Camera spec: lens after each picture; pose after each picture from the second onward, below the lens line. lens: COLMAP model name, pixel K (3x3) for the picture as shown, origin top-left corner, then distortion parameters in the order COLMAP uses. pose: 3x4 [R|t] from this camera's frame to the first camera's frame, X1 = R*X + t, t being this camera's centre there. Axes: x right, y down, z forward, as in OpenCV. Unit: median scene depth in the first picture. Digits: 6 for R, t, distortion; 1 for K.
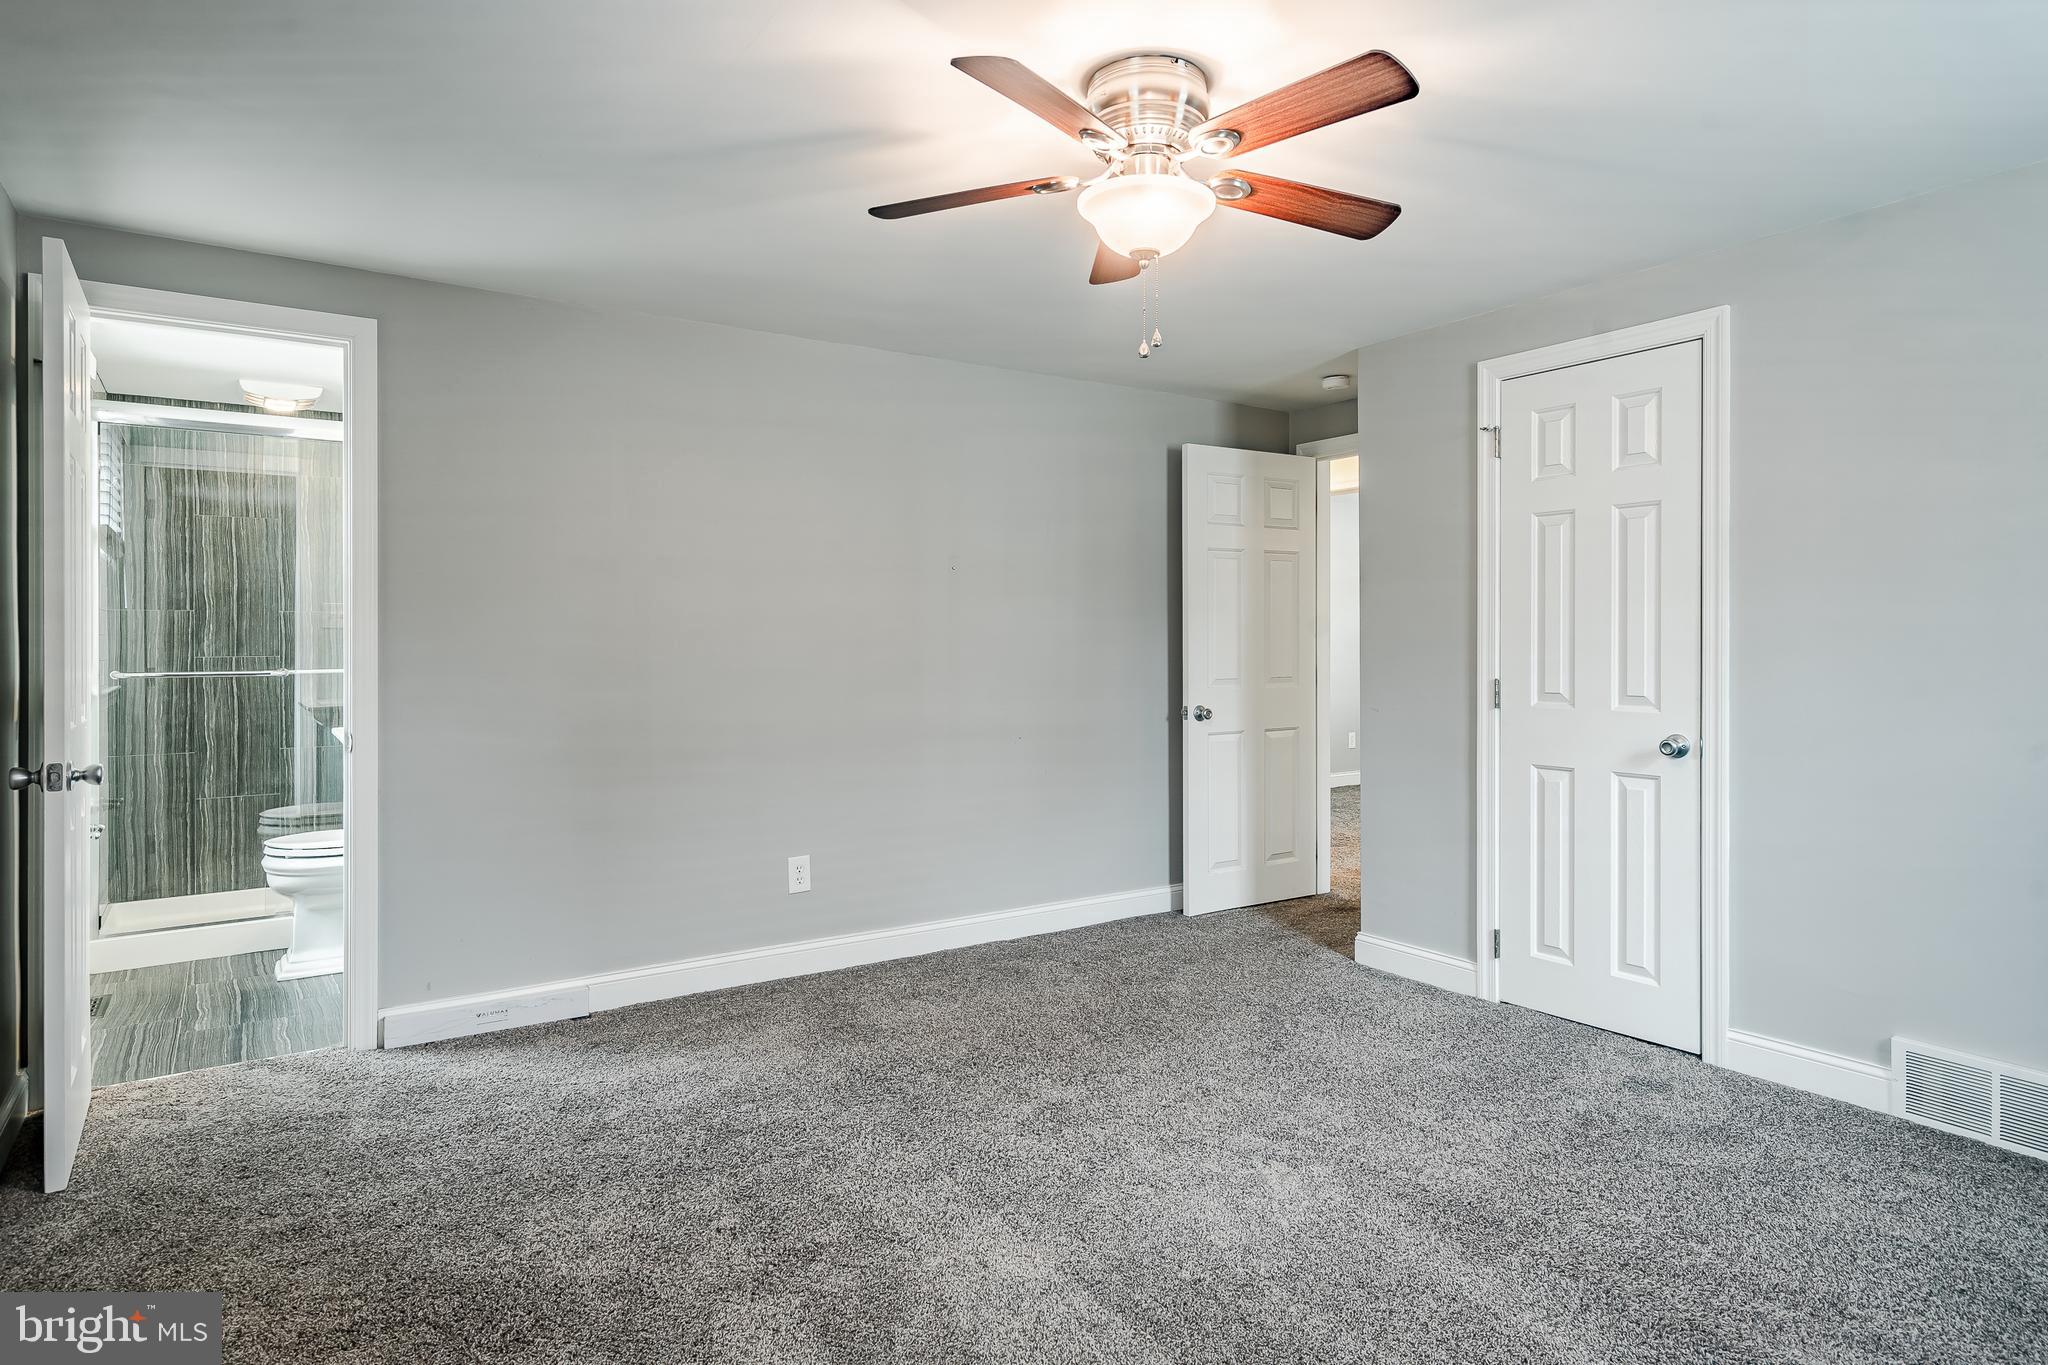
lens RADIAL K [[1145.9, 0, 1024.4], [0, 1145.9, 640.5], [0, 0, 1]] dist [0.003563, 0.001479]
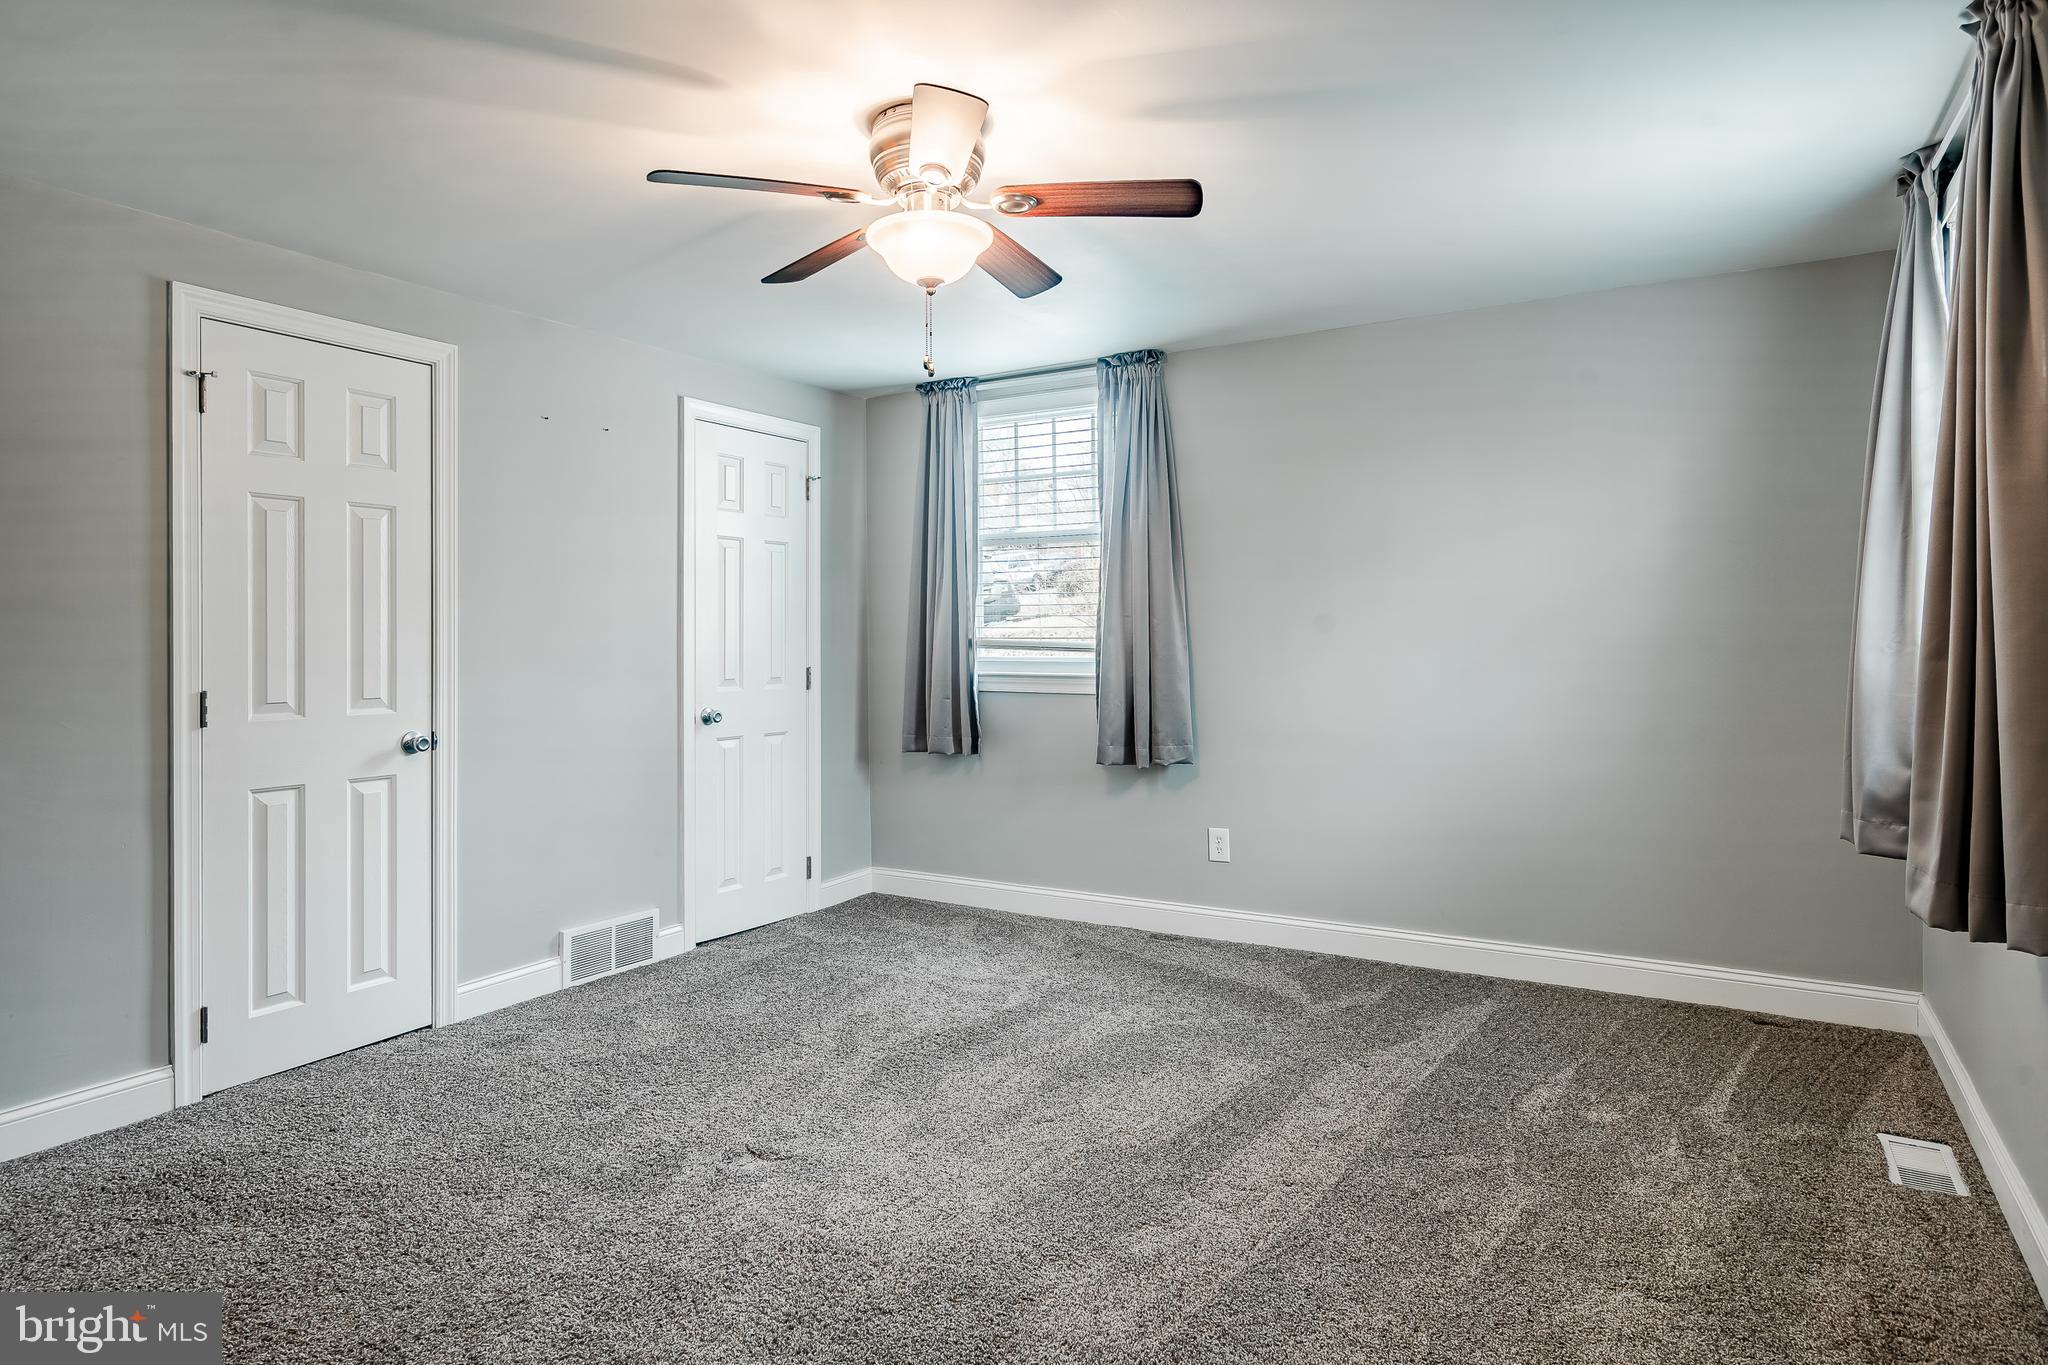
lens RADIAL K [[1145.9, 0, 1024.4], [0, 1145.9, 640.5], [0, 0, 1]] dist [0.003563, 0.001479]
pose [[-0.402176, 0.007010, 0.915535, -0.707304], [0.009817, 0.999946, -0.003344, 0.008388], [-0.915510, 0.007643, -0.402224, 1.031716]]
